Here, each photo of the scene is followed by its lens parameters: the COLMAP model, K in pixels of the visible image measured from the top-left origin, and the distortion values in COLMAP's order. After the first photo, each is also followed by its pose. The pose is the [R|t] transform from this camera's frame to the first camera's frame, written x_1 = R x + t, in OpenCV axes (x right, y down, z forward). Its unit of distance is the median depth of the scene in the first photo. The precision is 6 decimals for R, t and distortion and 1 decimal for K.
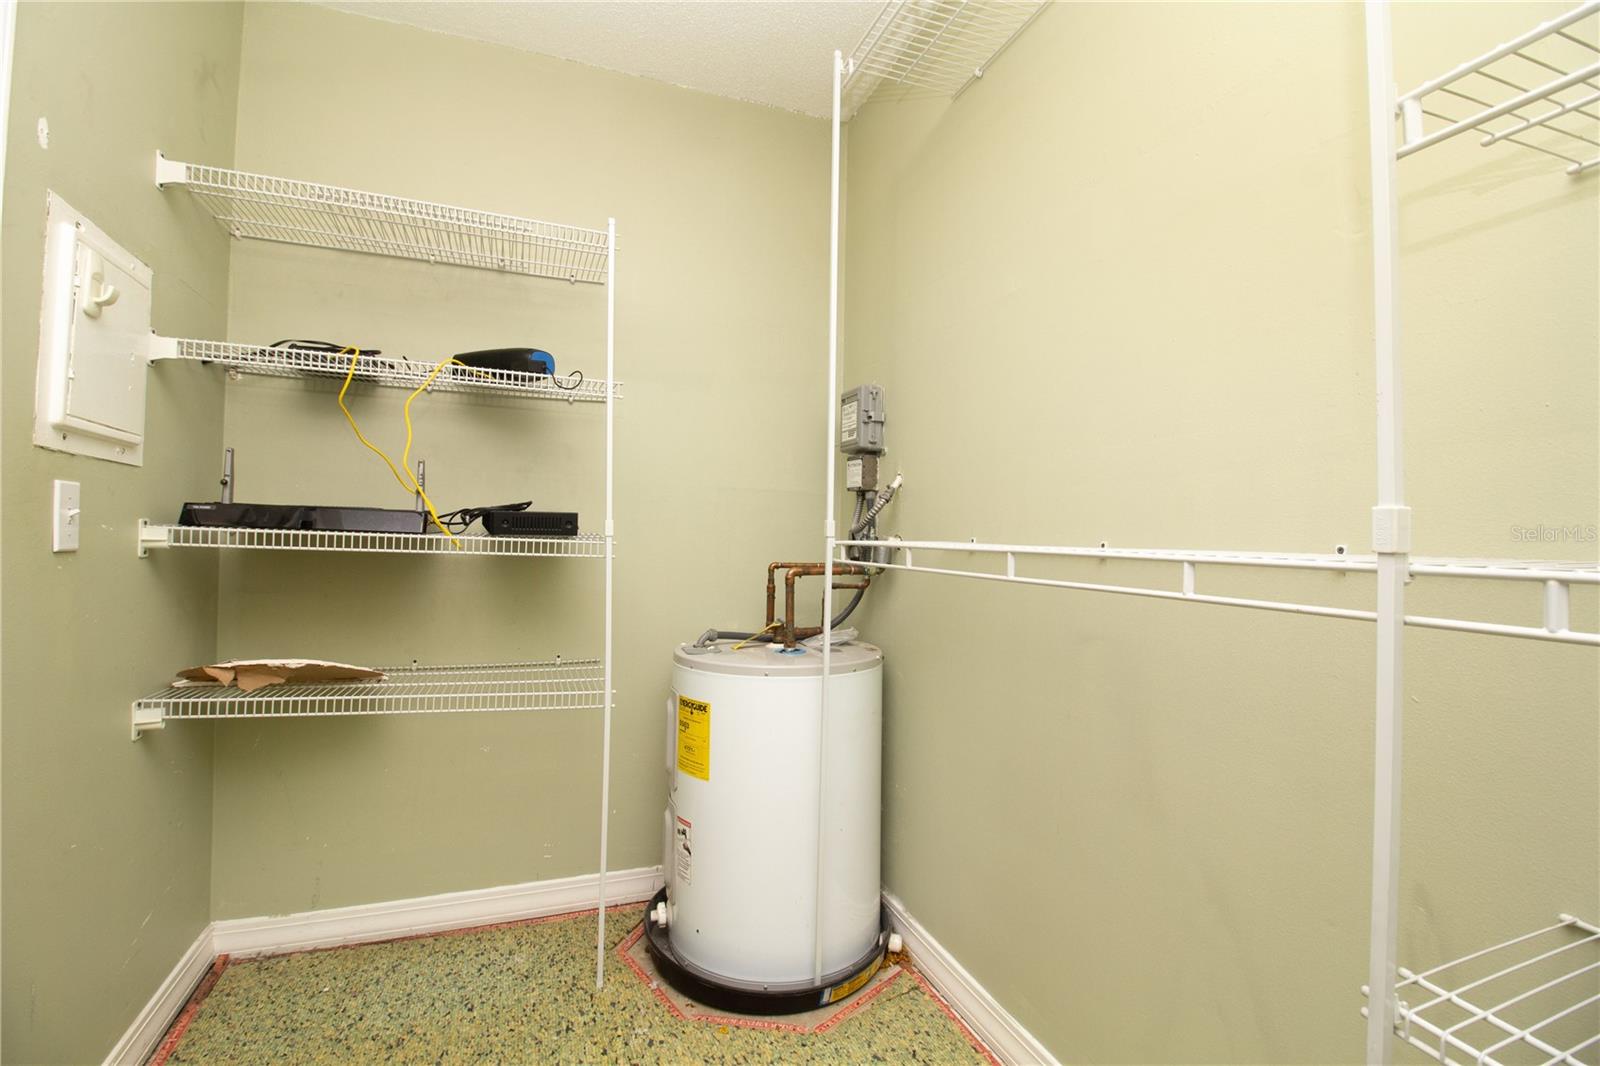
lens RADIAL K [[735.6, 0, 798.3], [0, 735.6, 518.6], [0, 0, 1]] dist [0.001310, -0.015047]
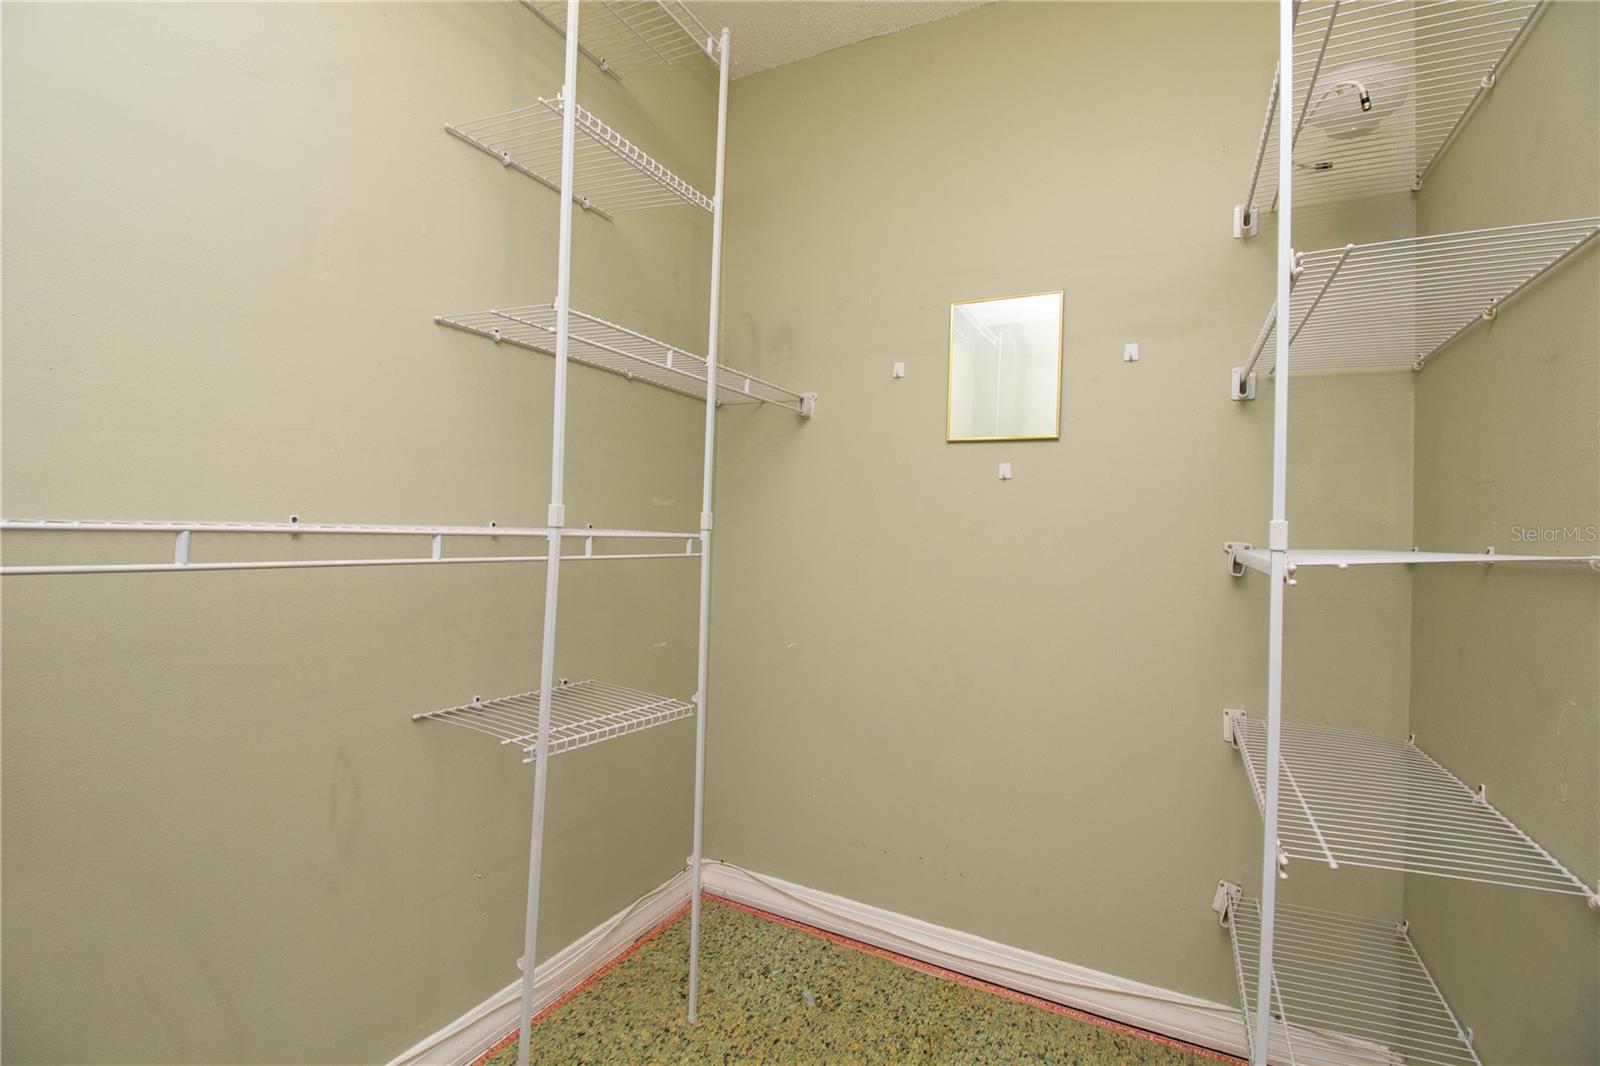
lens RADIAL K [[735.6, 0, 798.3], [0, 735.6, 518.6], [0, 0, 1]] dist [0.001310, -0.015047]
pose [[-0.673931, -0.046362, 0.737338, -0.891143], [-0.080844, 0.996664, -0.011224, -0.009257], [-0.734358, -0.067173, -0.675430, 1.407973]]
